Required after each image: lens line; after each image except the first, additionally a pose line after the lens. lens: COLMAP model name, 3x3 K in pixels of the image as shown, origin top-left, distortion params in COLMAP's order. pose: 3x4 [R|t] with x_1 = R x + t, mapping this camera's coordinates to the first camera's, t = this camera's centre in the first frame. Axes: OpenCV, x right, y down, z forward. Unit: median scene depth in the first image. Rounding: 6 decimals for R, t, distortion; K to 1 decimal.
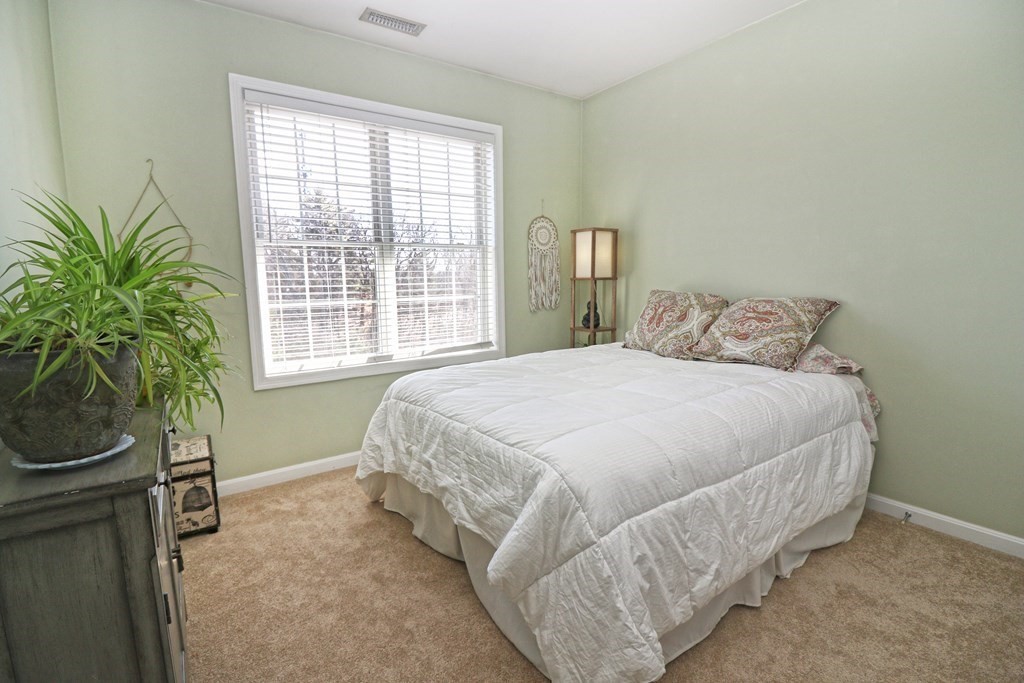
lens RADIAL K [[472.0, 0, 511.4], [0, 472.0, 341.1], [0, 0, 1]] dist [-0.002792, -0.010917]
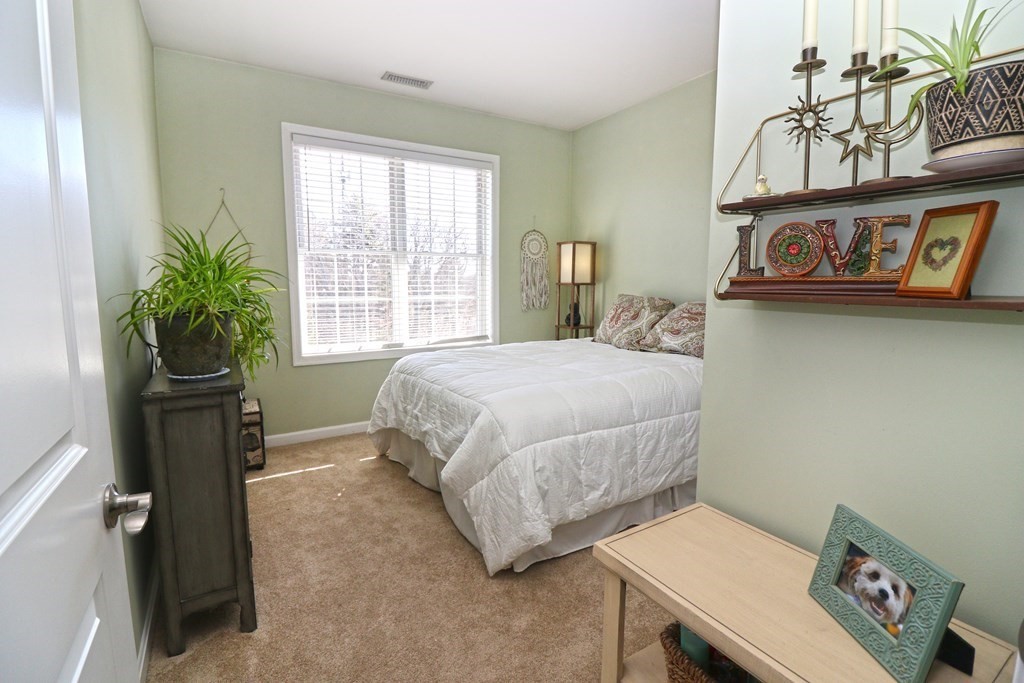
lens RADIAL K [[472.0, 0, 511.9], [0, 472.0, 339.5], [0, 0, 1]] dist [-0.002792, -0.010917]
pose [[0.997764, 0.024429, -0.062210, 0.143441], [-0.025228, 0.999609, -0.012096, 0.037660], [0.061890, 0.013639, 0.997990, -0.279846]]
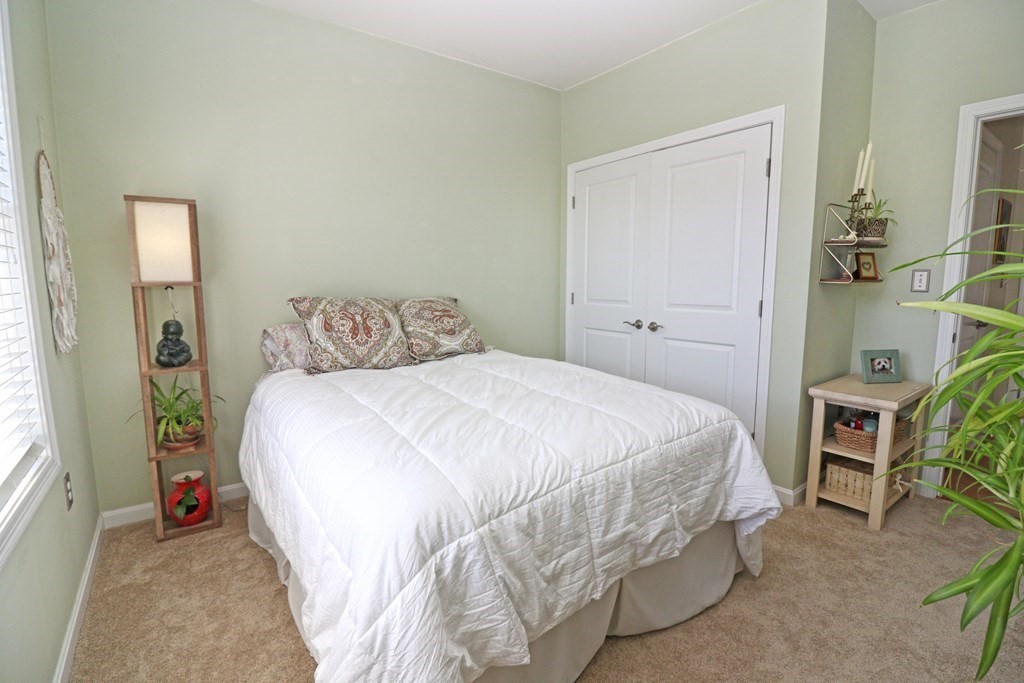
lens RADIAL K [[472.0, 0, 513.2], [0, 472.0, 337.1], [0, 0, 1]] dist [-0.002792, -0.010917]
pose [[-0.023793, -0.112824, 0.993330, -0.674267], [0.141553, 0.983221, 0.115066, -0.112779], [-0.989645, 0.143347, -0.007423, 0.903650]]
